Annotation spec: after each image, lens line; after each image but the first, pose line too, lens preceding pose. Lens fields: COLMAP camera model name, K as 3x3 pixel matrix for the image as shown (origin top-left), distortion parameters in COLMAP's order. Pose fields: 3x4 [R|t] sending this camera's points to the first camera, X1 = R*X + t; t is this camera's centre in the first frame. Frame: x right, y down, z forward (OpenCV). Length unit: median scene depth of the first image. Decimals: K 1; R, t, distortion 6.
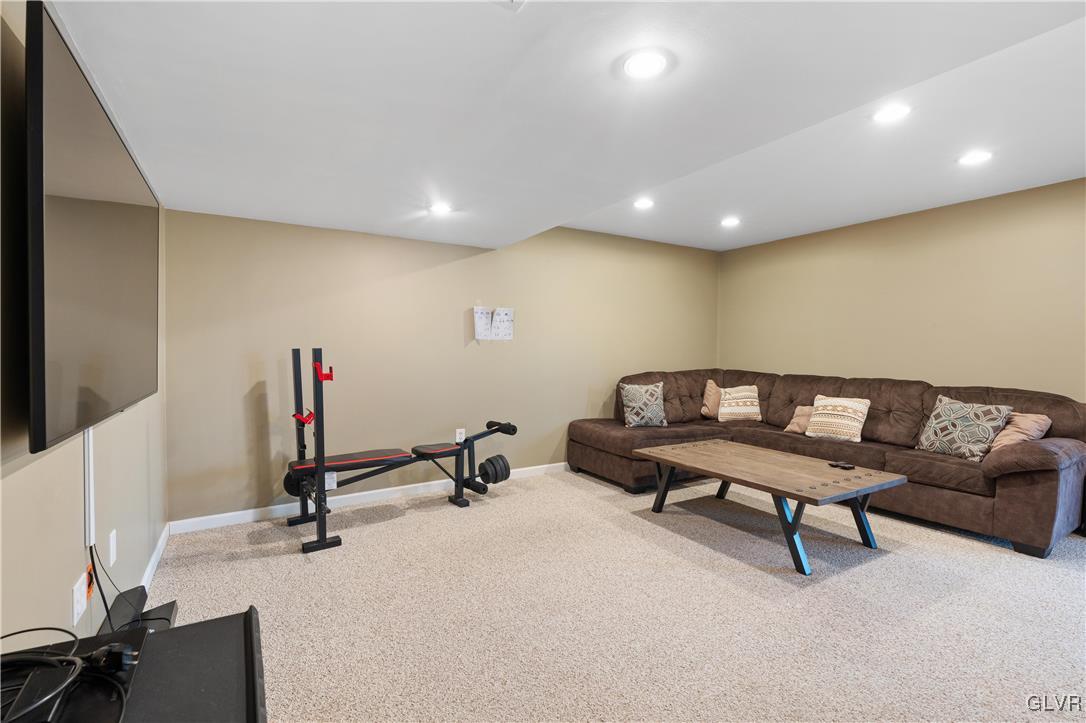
lens RADIAL K [[493.5, 0, 544.8], [0, 493.5, 363.7], [0, 0, 1]] dist [-0.003169, -0.000128]
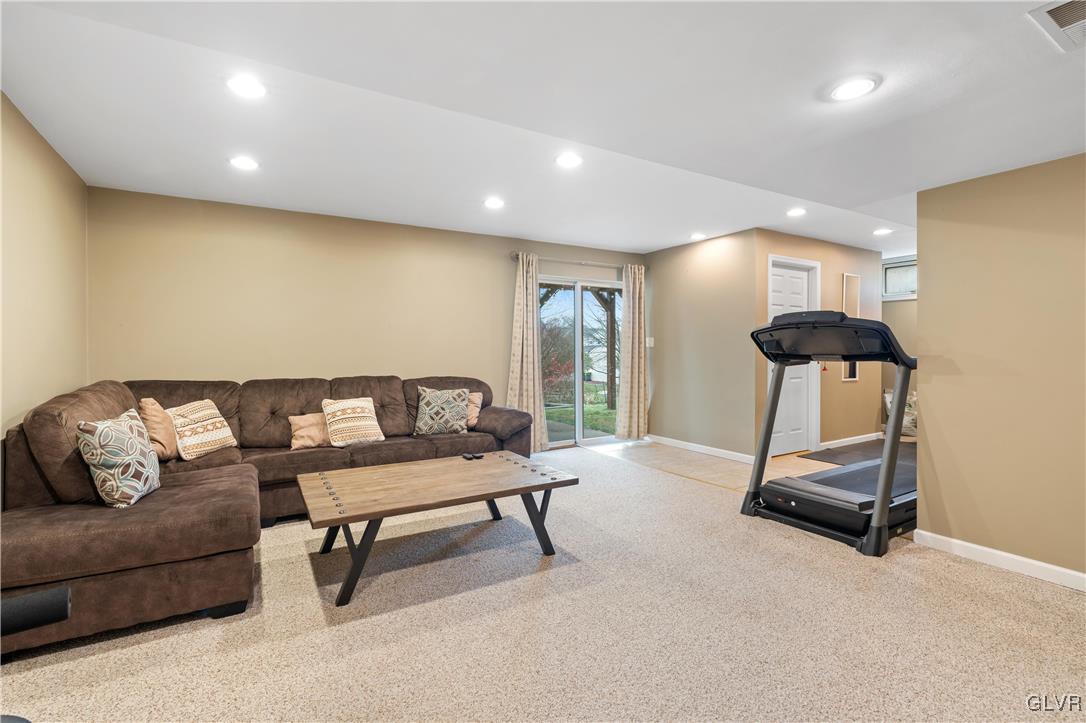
lens RADIAL K [[493.5, 0, 548.0], [0, 493.5, 351.2], [0, 0, 1]] dist [-0.003169, -0.000128]
pose [[0.007372, -0.008562, 0.999936, -0.391735], [0.034423, 0.999373, 0.008303, -0.020225], [-0.999380, 0.034359, 0.007662, 0.698001]]
